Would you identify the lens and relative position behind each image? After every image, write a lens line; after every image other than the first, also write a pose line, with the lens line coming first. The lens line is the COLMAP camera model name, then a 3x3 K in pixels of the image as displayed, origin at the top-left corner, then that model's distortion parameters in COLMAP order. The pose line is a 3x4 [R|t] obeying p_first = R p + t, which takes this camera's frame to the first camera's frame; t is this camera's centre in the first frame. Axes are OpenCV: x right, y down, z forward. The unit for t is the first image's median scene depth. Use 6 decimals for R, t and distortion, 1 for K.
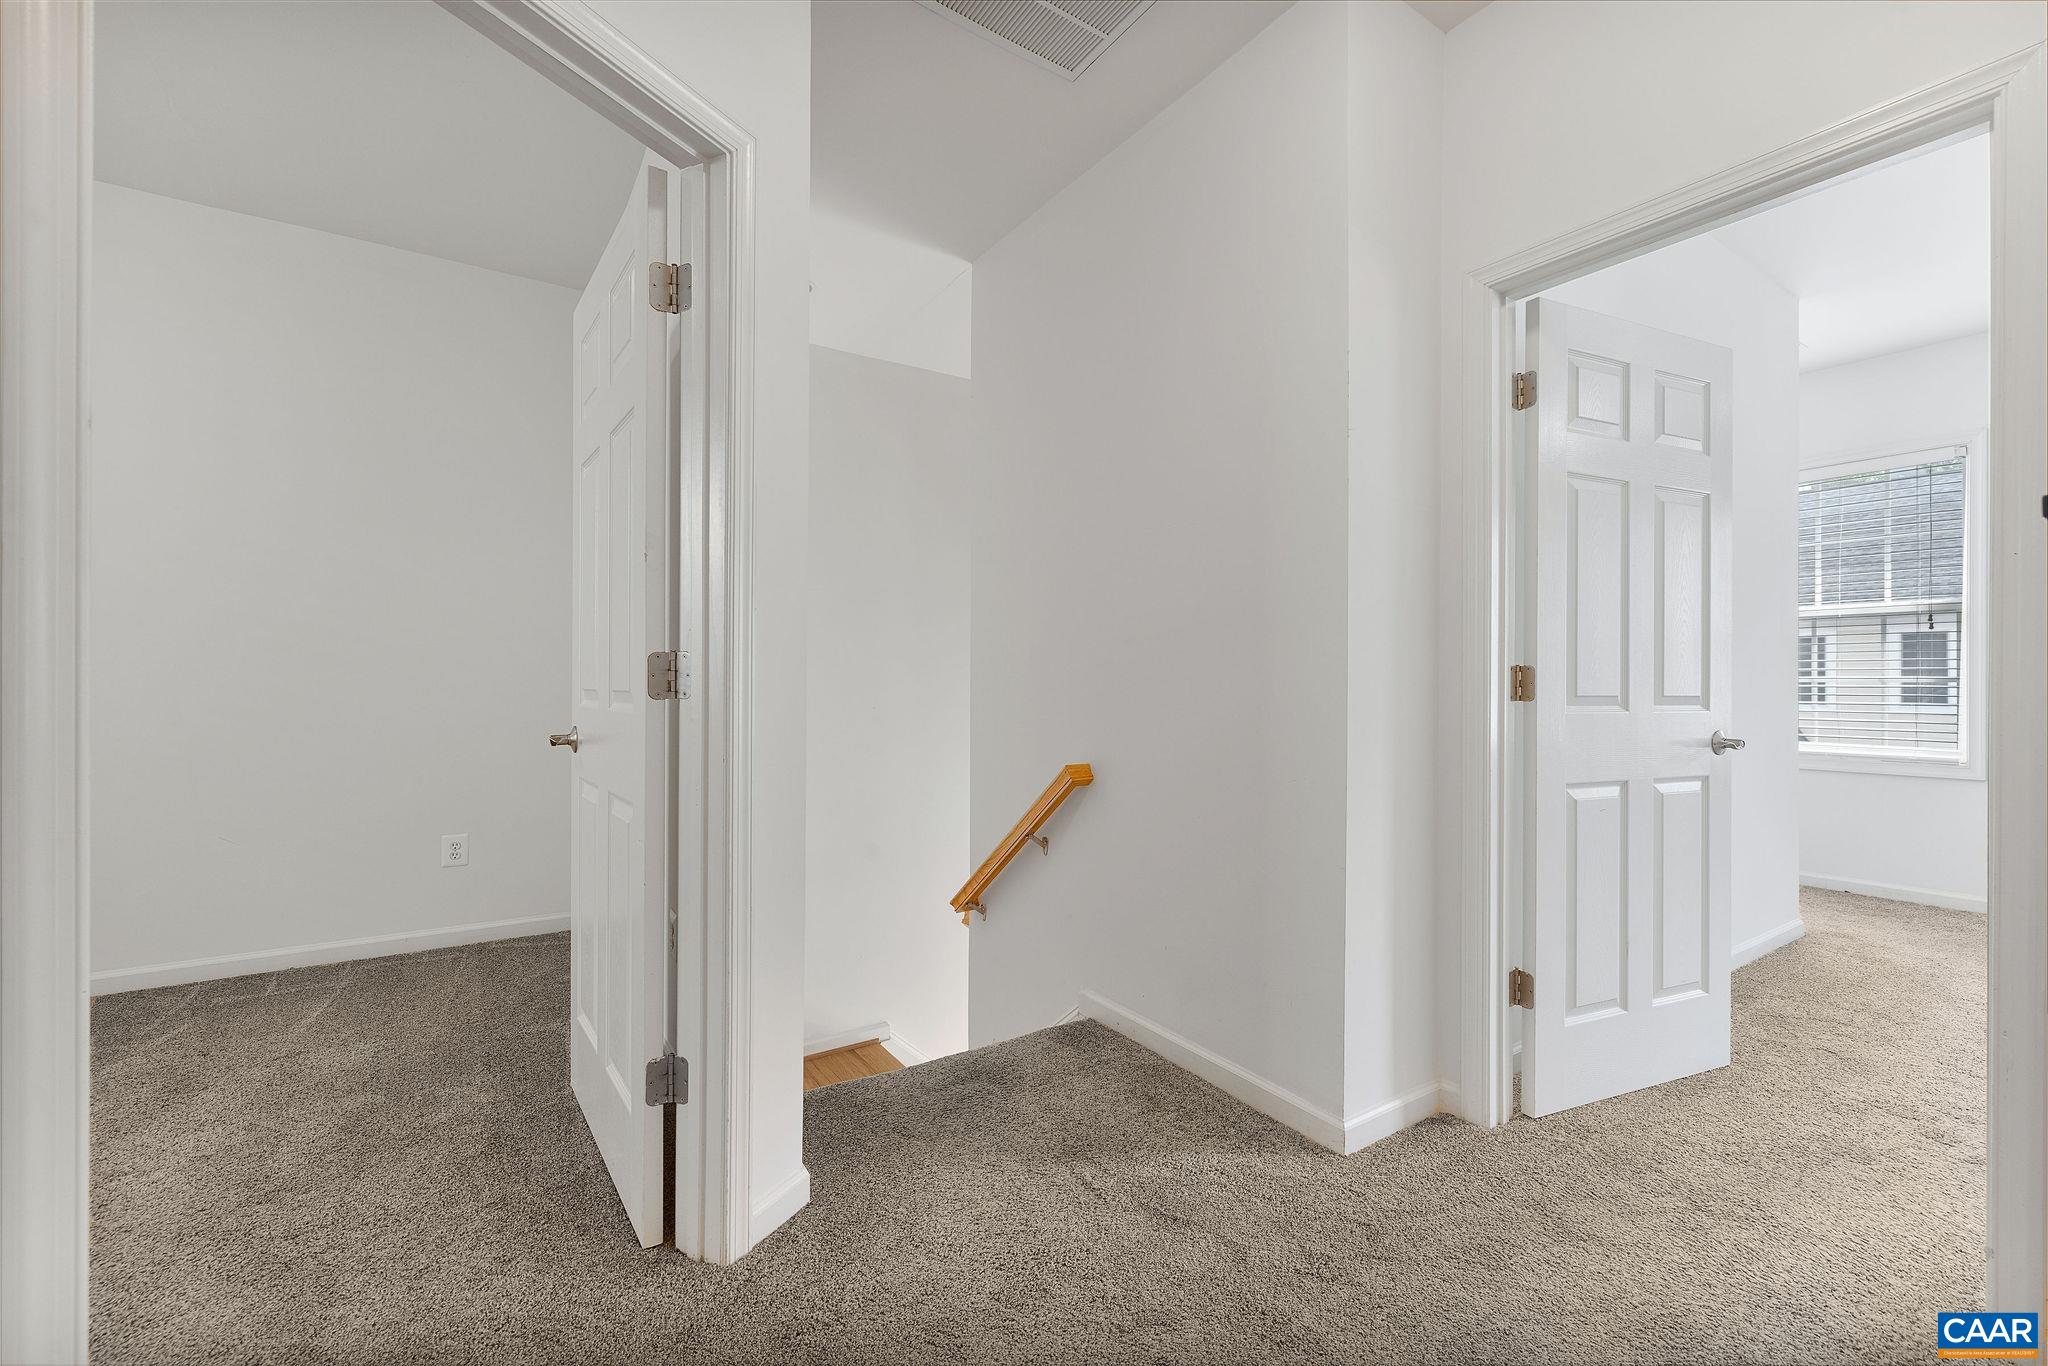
lens RADIAL K [[856.1, 0, 1015.2], [0, 856.1, 680.1], [0, 0, 1]] dist [-0.001089, 0.000536]
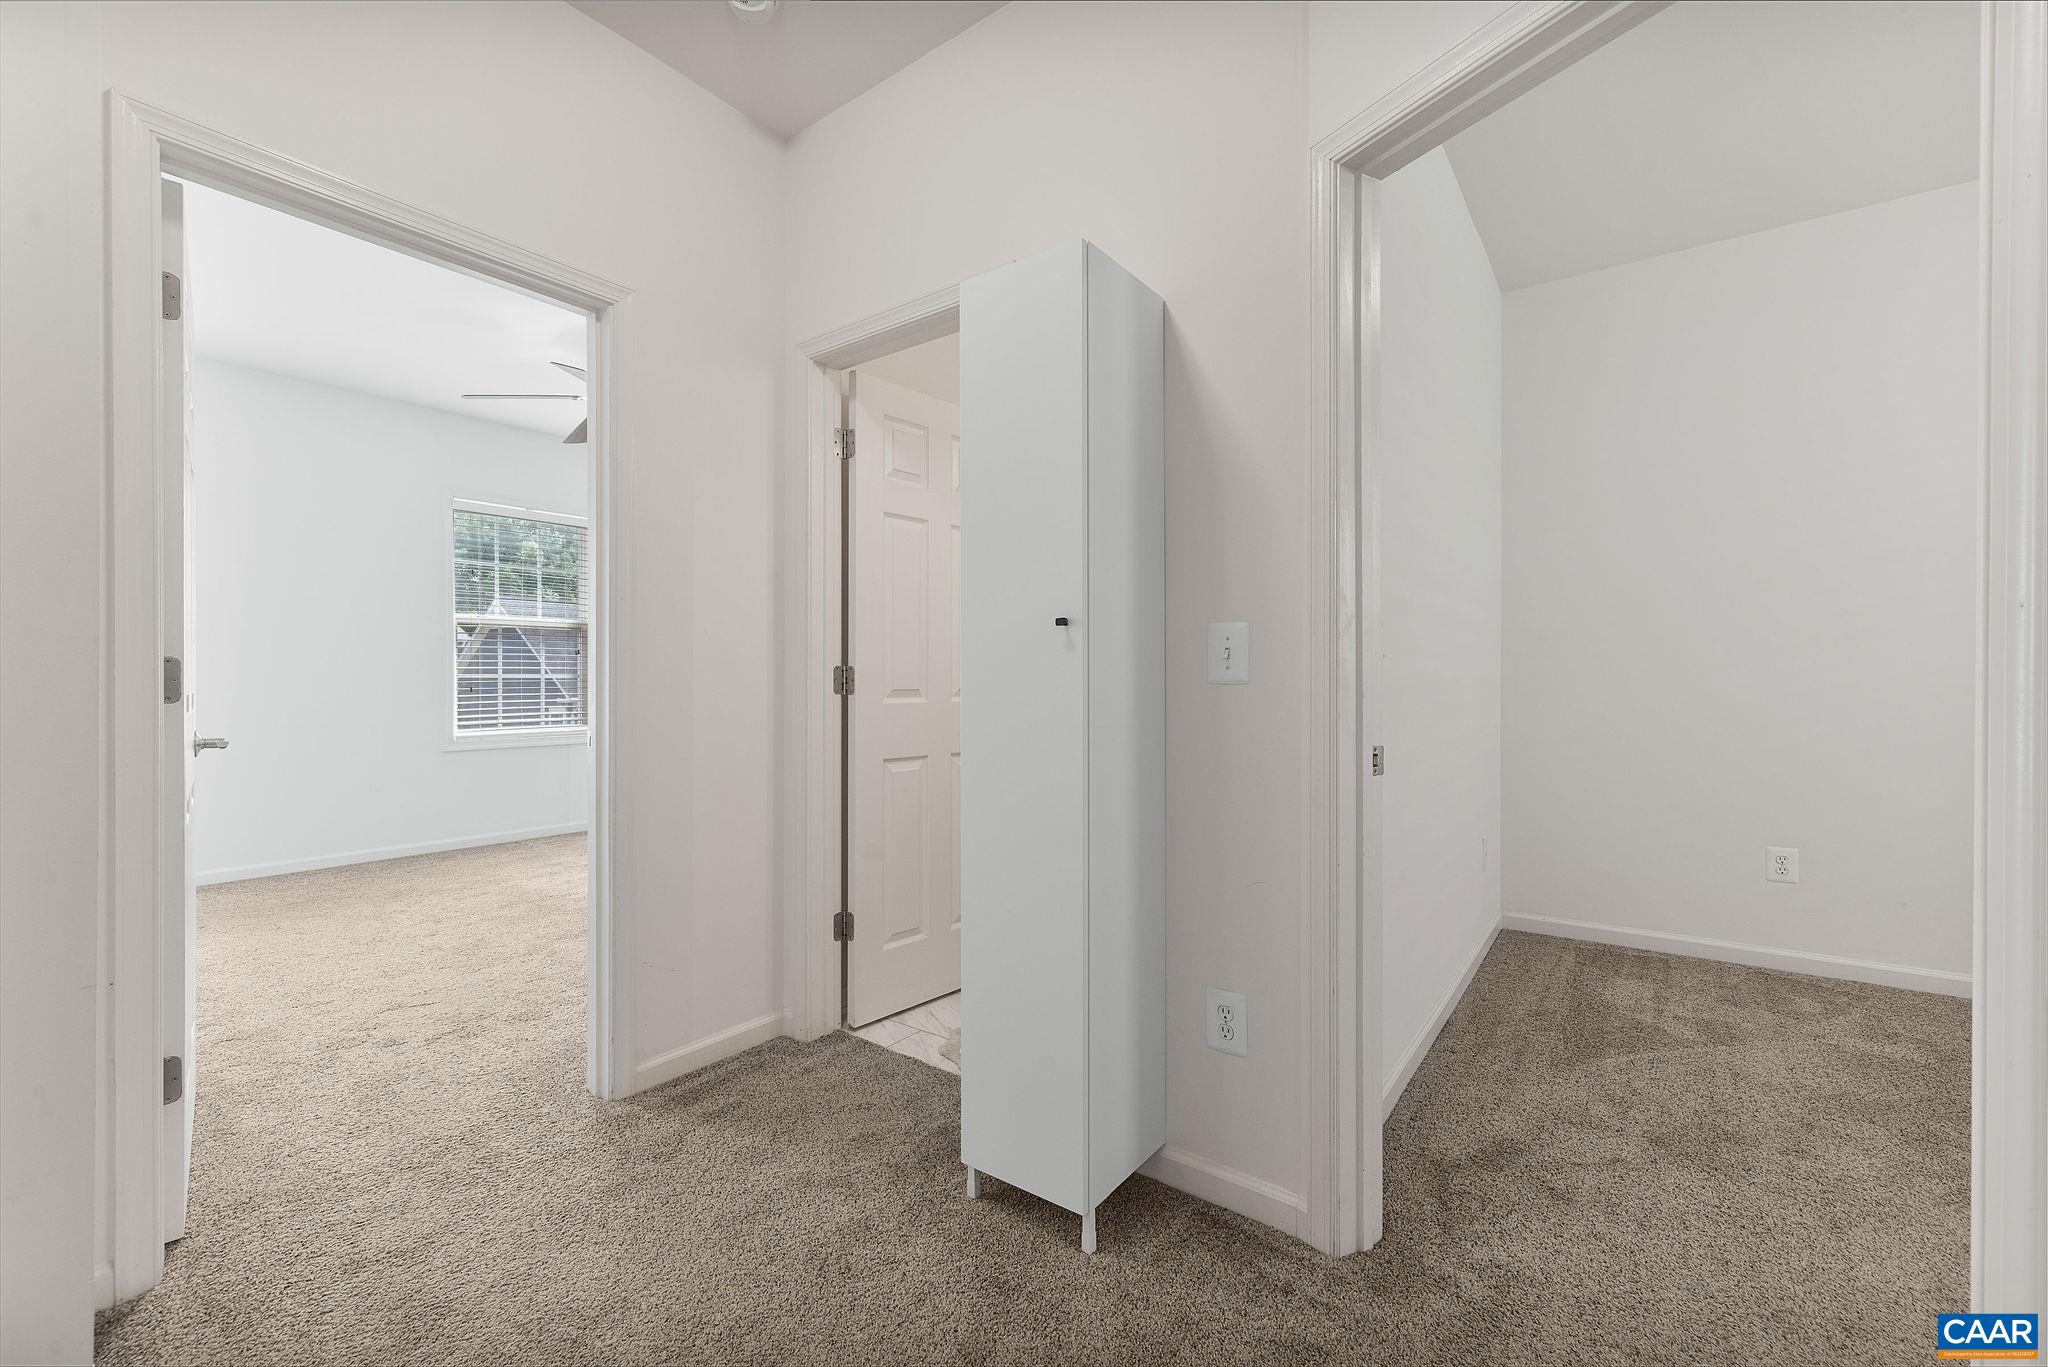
lens RADIAL K [[856.1, 0, 1015.2], [0, 856.1, 680.6], [0, 0, 1]] dist [-0.001089, 0.000536]
pose [[-0.348751, -0.002105, 0.937213, -0.526217], [0.003562, 0.999987, 0.003572, 0.006196], [-0.937209, 0.004584, -0.348739, 0.760182]]
